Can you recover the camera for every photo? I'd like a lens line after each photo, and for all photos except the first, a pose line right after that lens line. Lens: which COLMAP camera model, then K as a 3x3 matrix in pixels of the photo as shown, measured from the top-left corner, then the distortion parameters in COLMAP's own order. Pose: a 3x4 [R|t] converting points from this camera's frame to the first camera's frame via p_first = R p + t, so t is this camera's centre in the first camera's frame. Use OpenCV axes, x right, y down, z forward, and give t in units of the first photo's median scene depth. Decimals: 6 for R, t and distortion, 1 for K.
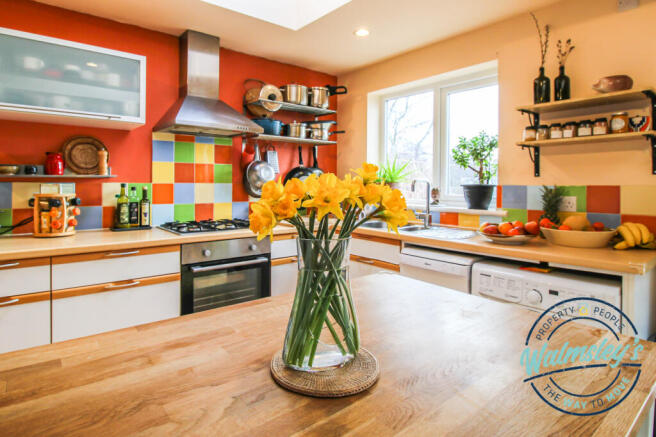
lens RADIAL K [[357.0, 0, 320.8], [0, 357.0, 182.6], [0, 0, 1]] dist [-0.004921, -0.001340]
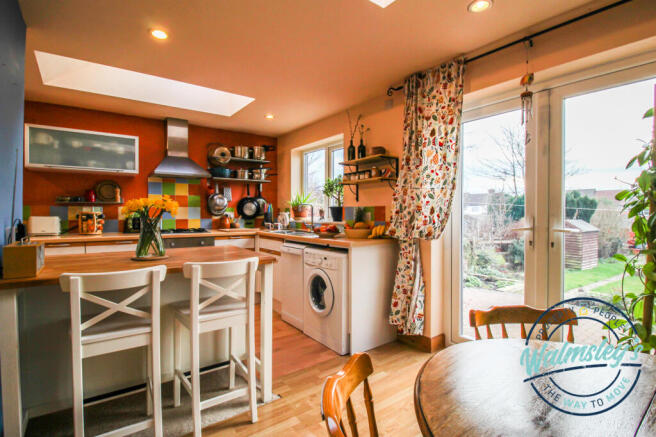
lens RADIAL K [[312.0, 0, 328.3], [0, 312.0, 213.5], [0, 0, 1]] dist [0.000039, -0.000246]
pose [[0.998951, -0.004006, -0.045622, 0.502124], [0.004325, 0.999967, 0.006891, 0.028723], [0.045593, -0.007081, 0.998935, -0.503872]]
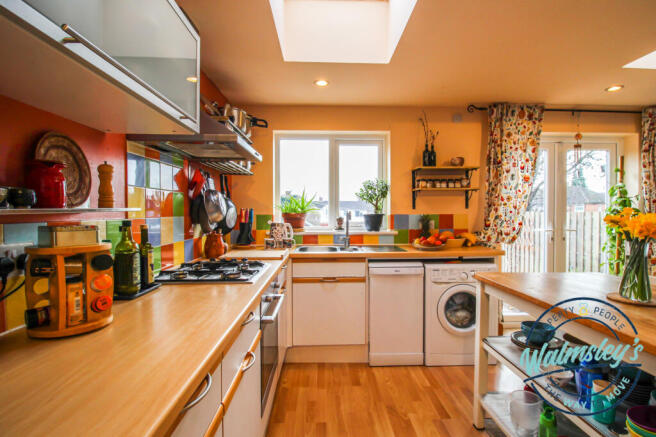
lens RADIAL K [[322.7, 0, 328.0], [0, 322.7, 218.5], [0, 0, 1]] dist [-0.003206, -0.000628]
pose [[0.610468, -0.025151, 0.791642, -0.771558], [0.003373, 0.999569, 0.029156, -0.016922], [-0.792034, -0.015129, 0.610290, 0.378774]]
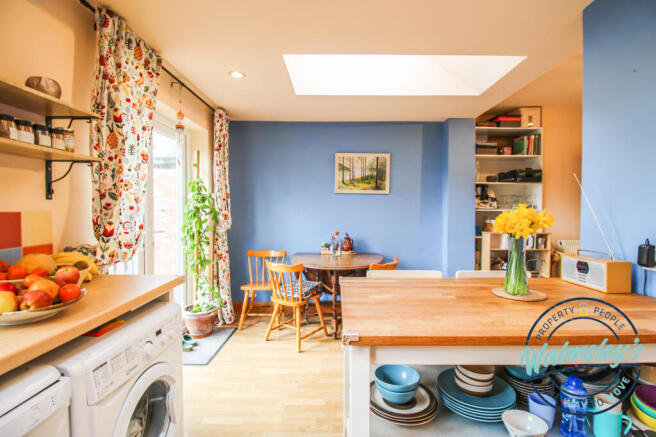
lens RADIAL K [[312.0, 0, 328.3], [0, 312.0, 213.5], [0, 0, 1]] dist [0.000039, -0.000246]
pose [[-0.758775, -0.017119, 0.651128, -0.114745], [-0.011474, 0.999851, 0.012917, -0.003568], [-0.651252, 0.002330, -0.758858, 0.872900]]
